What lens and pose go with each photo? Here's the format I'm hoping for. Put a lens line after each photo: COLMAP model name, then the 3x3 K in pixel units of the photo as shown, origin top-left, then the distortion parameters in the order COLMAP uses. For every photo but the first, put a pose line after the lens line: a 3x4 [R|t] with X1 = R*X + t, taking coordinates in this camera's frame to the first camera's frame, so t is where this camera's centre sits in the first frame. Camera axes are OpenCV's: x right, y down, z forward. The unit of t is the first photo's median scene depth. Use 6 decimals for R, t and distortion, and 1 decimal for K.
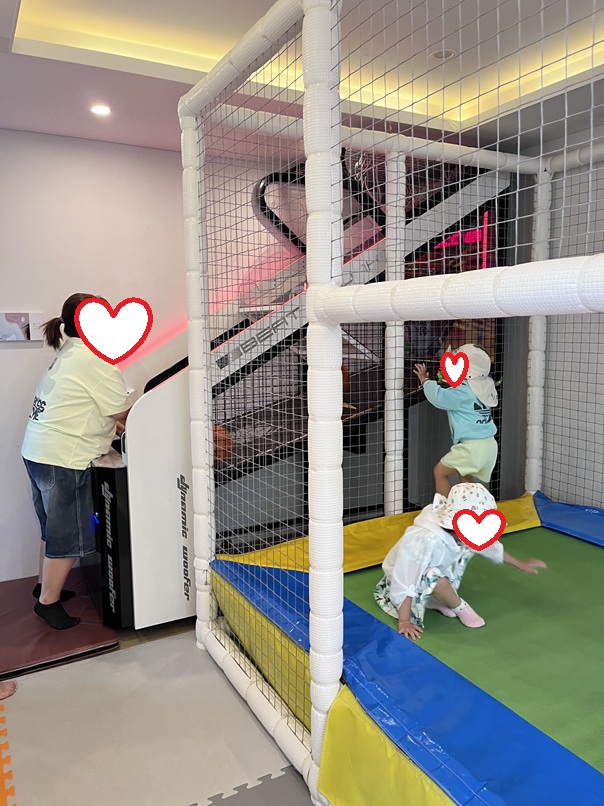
lens RADIAL K [[610.7, 0, 303.7], [0, 610.7, 396.8], [0, 0, 1]] dist [0.001474, 0.002290]
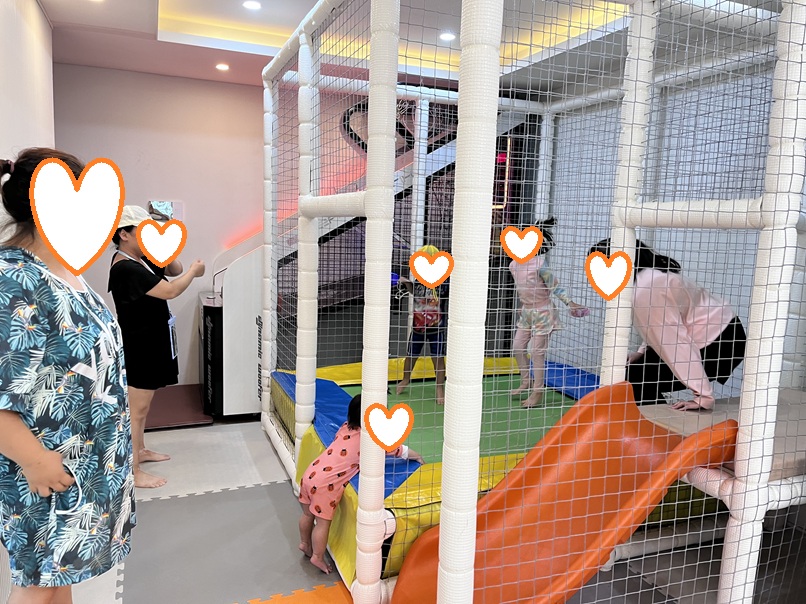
lens RADIAL K [[610.7, 0, 400.8], [0, 610.7, 306.2], [0, 0, 1]] dist [0.001474, 0.002290]
pose [[0.991495, 0.066590, -0.111817, 0.307649], [-0.065127, 0.997737, 0.016695, 0.058867], [0.112676, -0.009271, 0.993589, -0.437696]]
